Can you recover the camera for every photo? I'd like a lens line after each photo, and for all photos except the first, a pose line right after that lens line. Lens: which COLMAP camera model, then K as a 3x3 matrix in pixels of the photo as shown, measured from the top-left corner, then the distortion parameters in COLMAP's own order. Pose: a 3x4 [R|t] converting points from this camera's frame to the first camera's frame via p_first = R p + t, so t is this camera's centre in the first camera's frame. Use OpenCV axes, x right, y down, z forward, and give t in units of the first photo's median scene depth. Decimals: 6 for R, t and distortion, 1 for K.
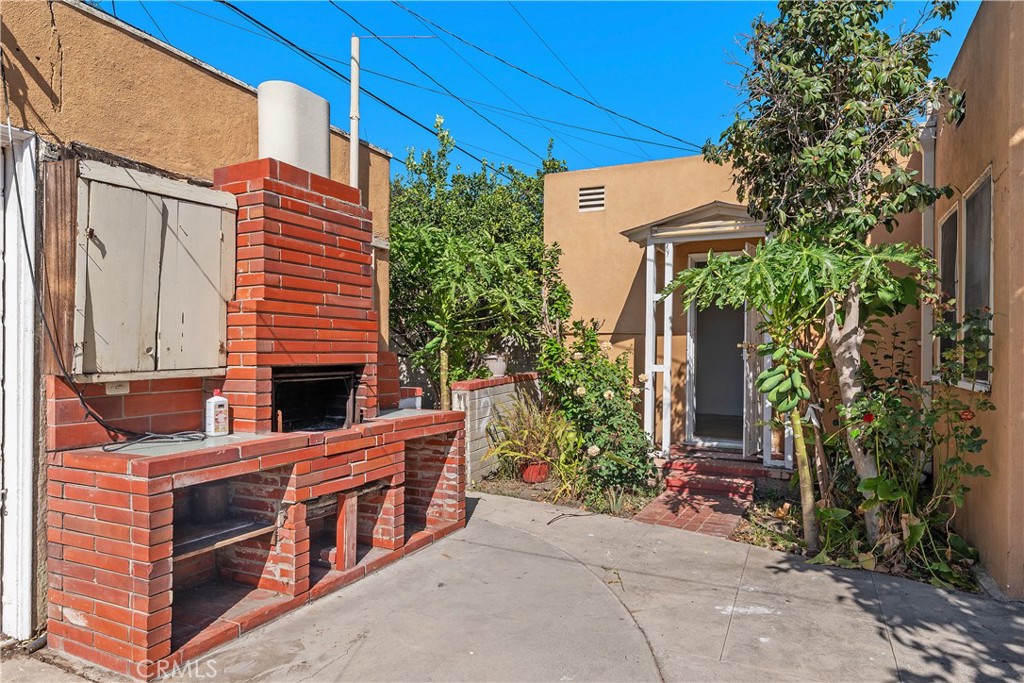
lens RADIAL K [[631.1, 0, 512.0], [0, 631.1, 341.5], [0, 0, 1]] dist [0.000740, 0.000530]
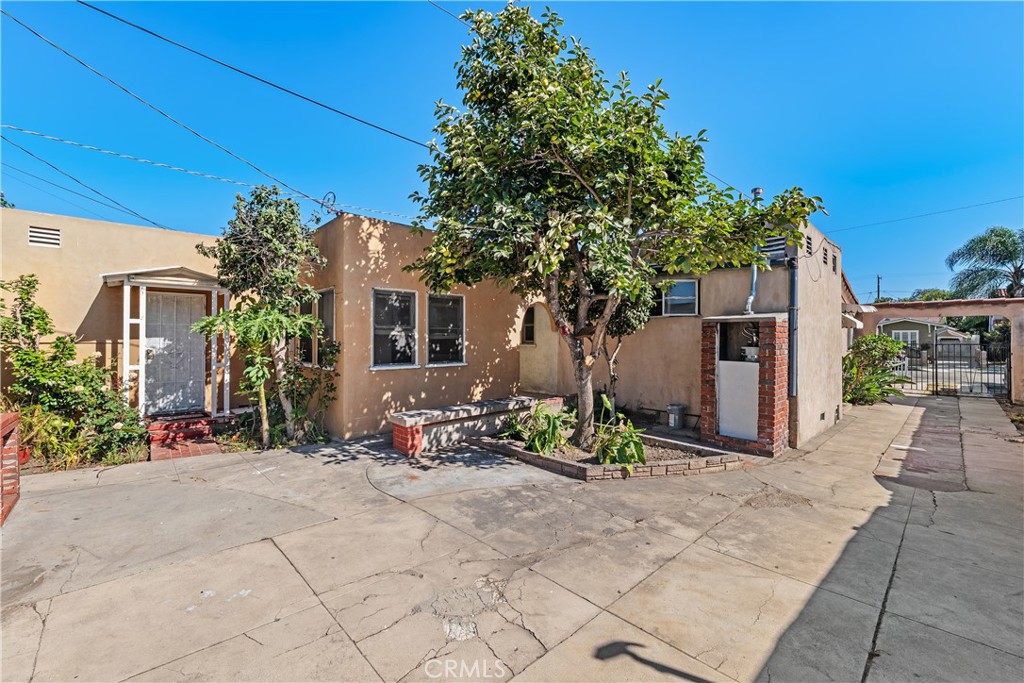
lens RADIAL K [[429.1, 0, 511.9], [0, 429.1, 348.0], [0, 0, 1]] dist [-0.002966, -0.000553]
pose [[0.356249, -0.027282, 0.933993, -0.652565], [-0.010106, 0.999403, 0.033047, -0.077607], [-0.934337, -0.021212, 0.355760, -0.348984]]
